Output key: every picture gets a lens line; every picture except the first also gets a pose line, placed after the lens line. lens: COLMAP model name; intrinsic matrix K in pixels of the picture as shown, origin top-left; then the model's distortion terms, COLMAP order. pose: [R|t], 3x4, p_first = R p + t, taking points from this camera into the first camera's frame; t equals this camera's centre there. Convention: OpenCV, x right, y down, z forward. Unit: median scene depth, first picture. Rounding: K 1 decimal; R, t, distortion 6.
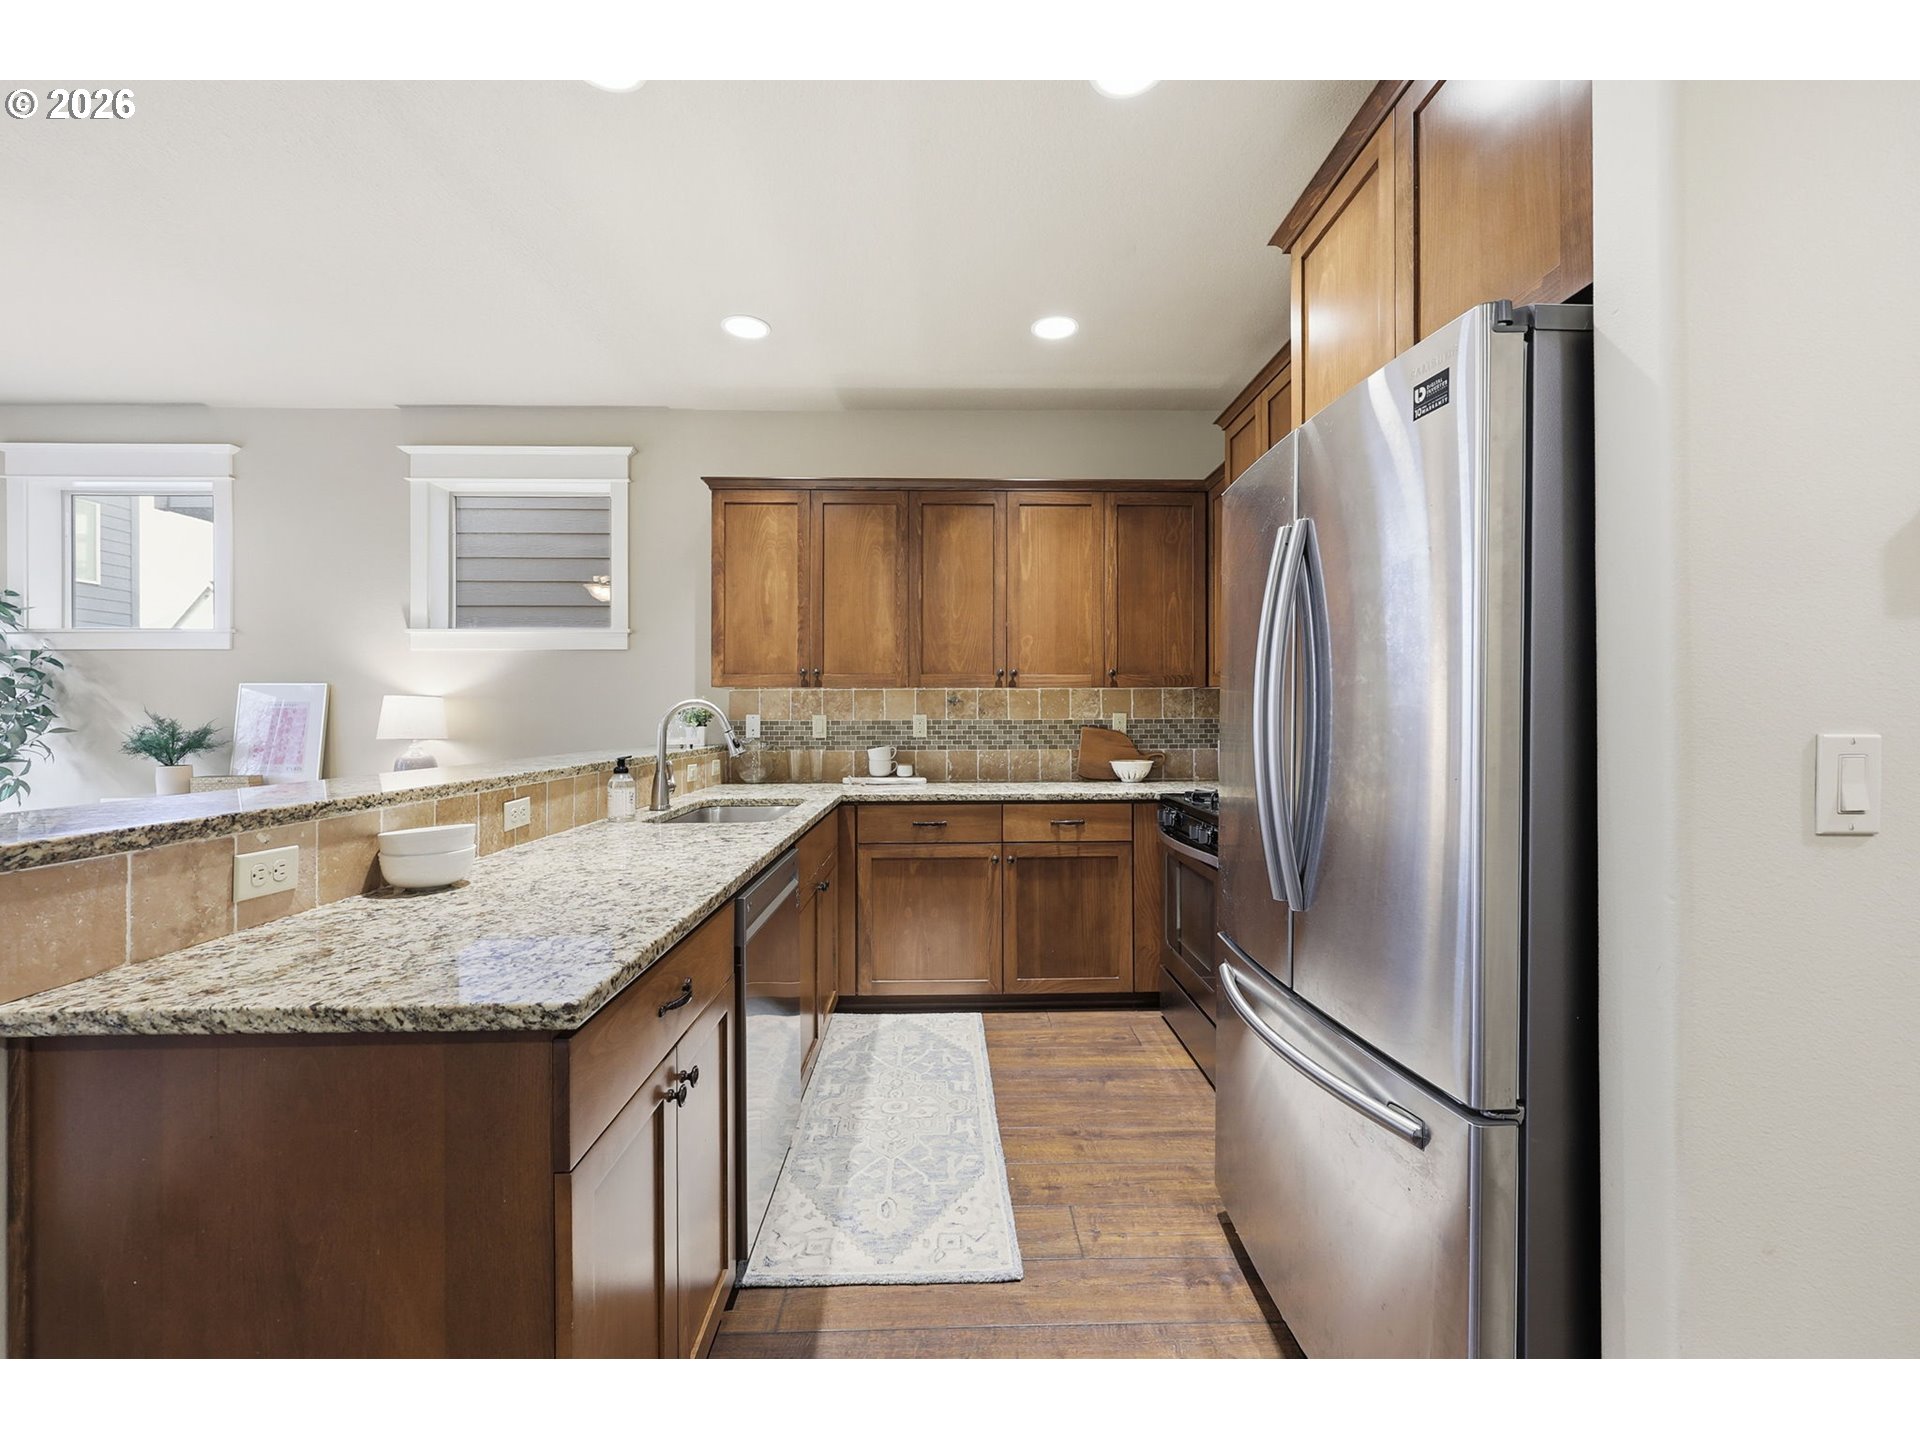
lens RADIAL K [[785.7, 0, 961.0], [0, 785.7, 720.4], [0, 0, 1]] dist [-0.003585, -0.000369]
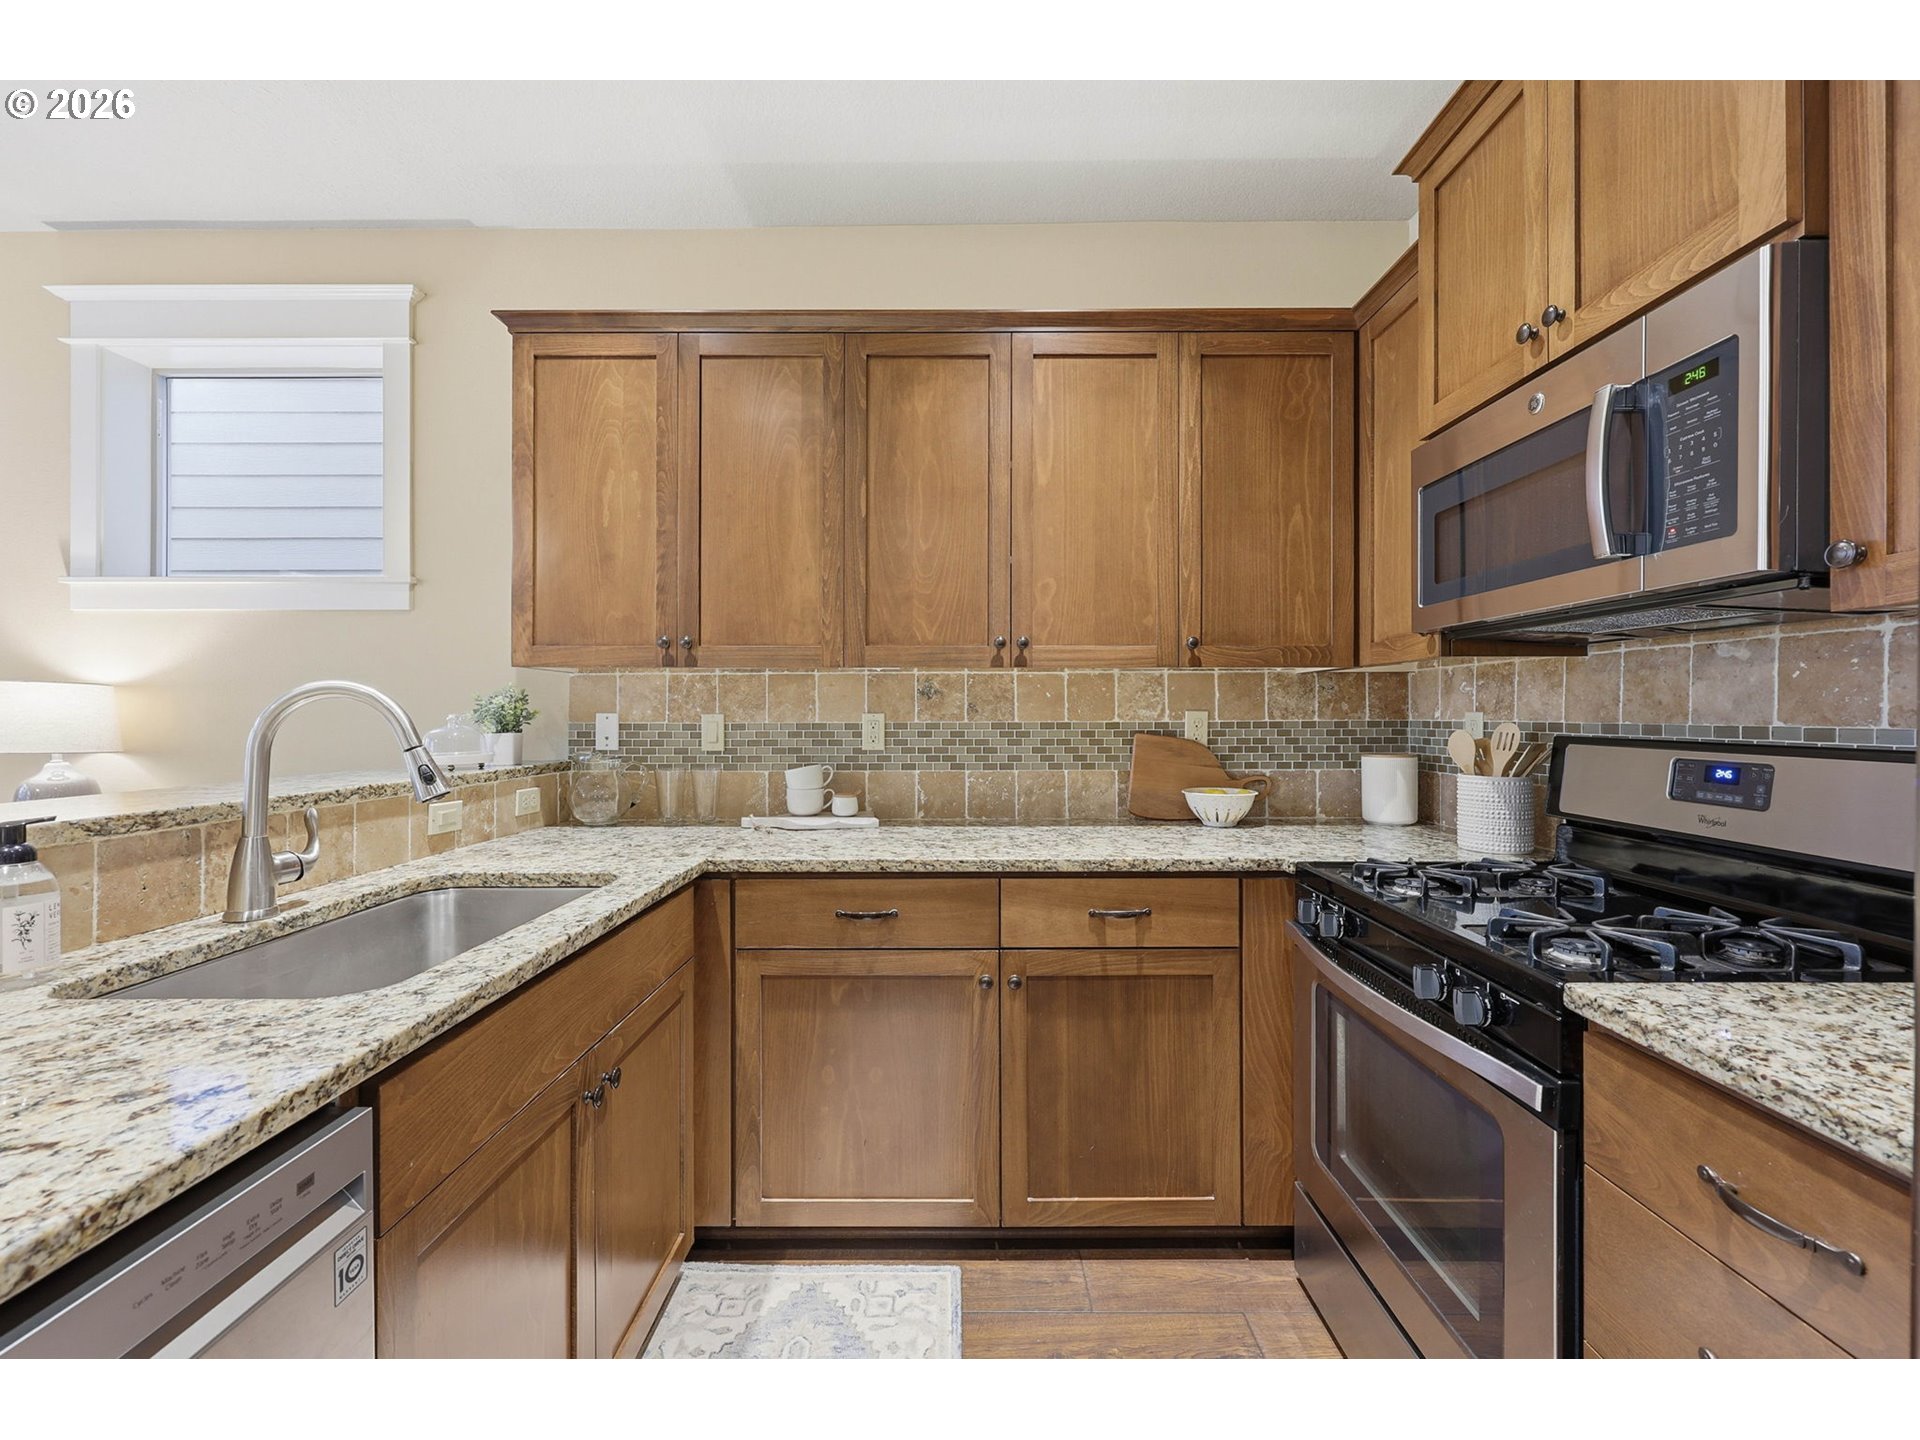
lens RADIAL K [[785.7, 0, 965.6], [0, 785.7, 715.1], [0, 0, 1]] dist [-0.003585, -0.000369]
pose [[0.999788, 0.001563, -0.020507, 0.036541], [-0.001673, 0.999984, -0.005348, -0.003227], [0.020498, 0.005381, 0.999775, 0.415186]]
